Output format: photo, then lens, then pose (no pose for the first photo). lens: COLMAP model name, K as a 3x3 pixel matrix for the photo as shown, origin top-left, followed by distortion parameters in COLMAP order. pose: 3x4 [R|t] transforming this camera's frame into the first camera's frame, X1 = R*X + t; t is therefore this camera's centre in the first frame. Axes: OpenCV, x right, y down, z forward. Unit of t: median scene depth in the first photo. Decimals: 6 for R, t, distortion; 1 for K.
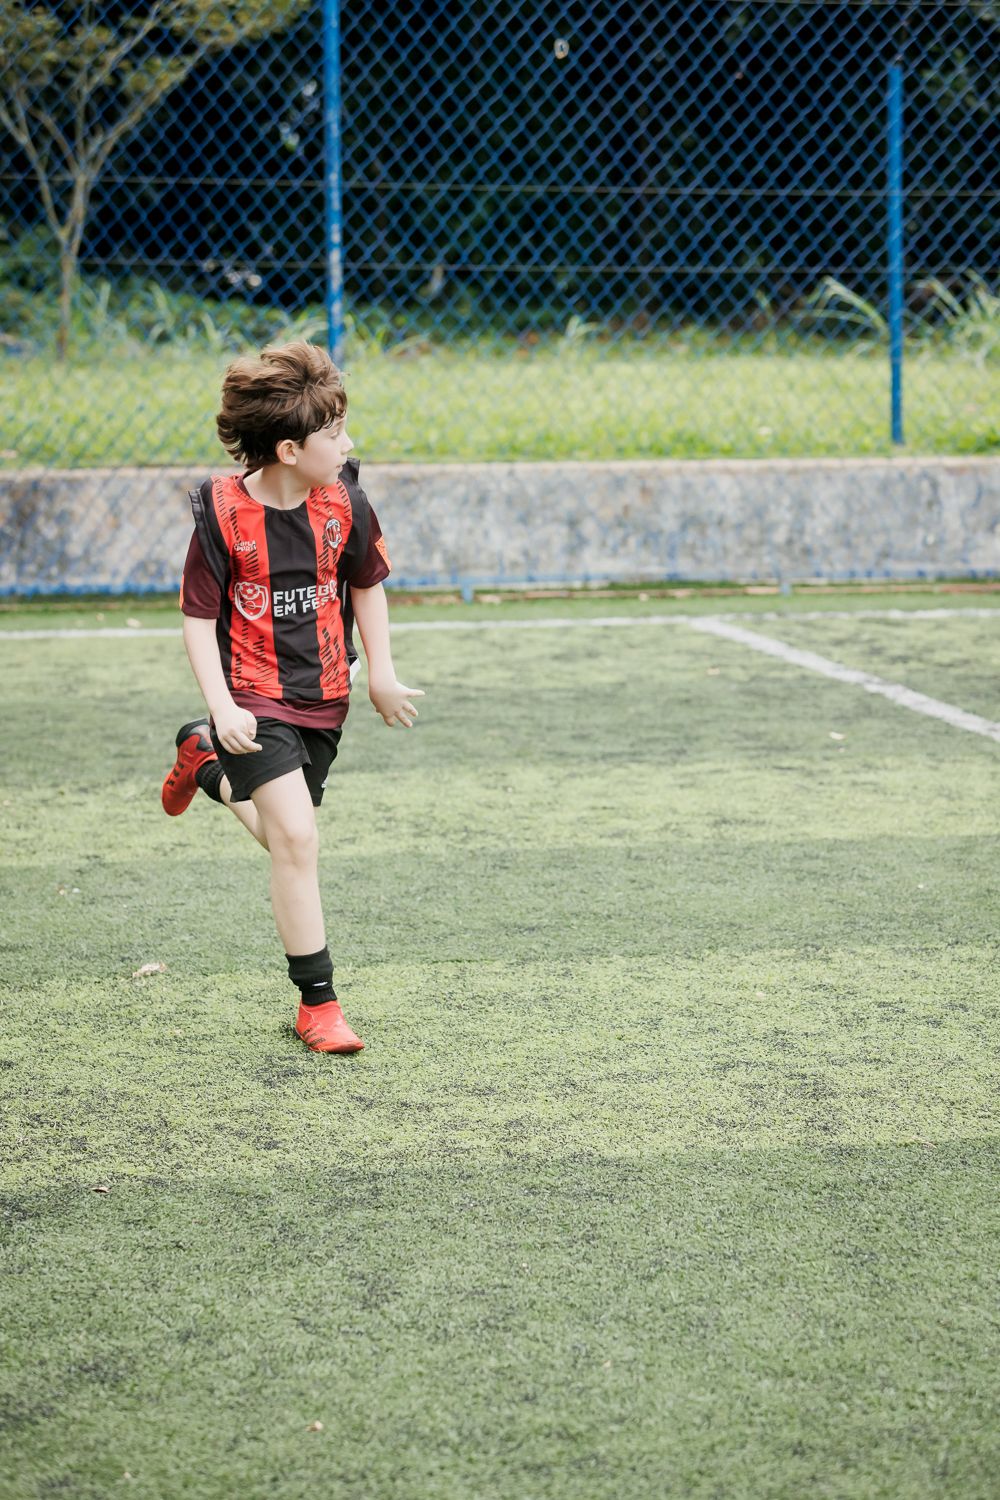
lens RADIAL K [[3599.7, 0, 497.9], [0, 3599.7, 749.8], [0, 0, 1]] dist [-0.141716, 0.000000]
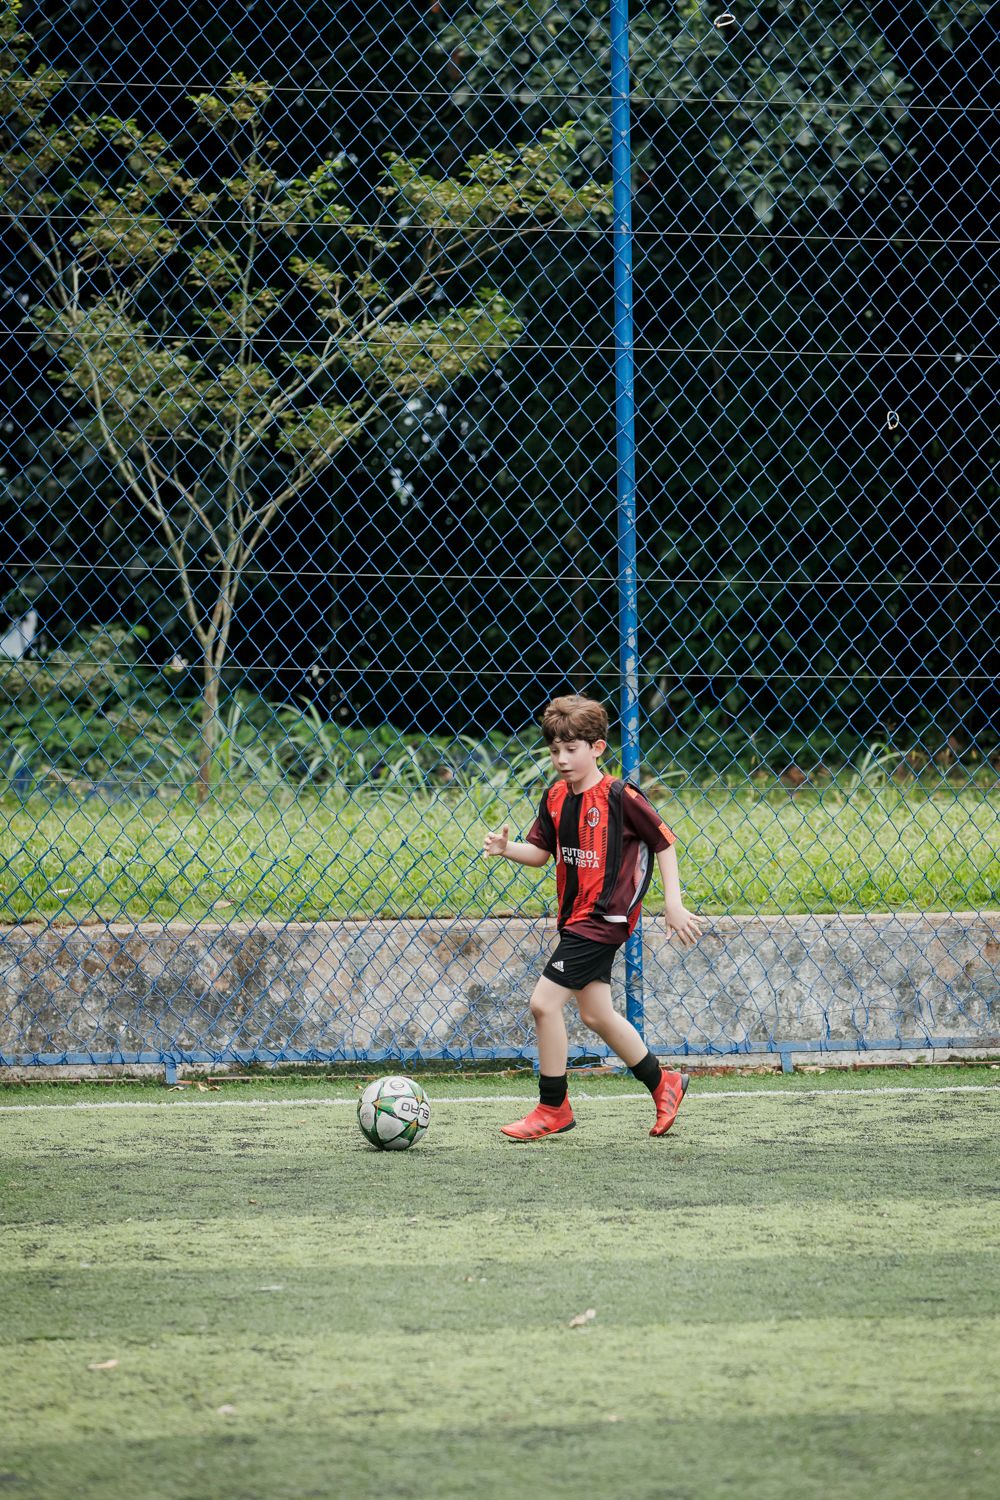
lens RADIAL K [[5422.3, 0, 500.1], [0, 5422.3, 750.8], [0, 0, 1]] dist [-0.517122, 0.000000]
pose [[0.999174, -0.005472, -0.040273, -0.022923], [0.000600, 0.992773, -0.120007, 0.033998], [0.040638, 0.119883, 0.991956, -0.251138]]
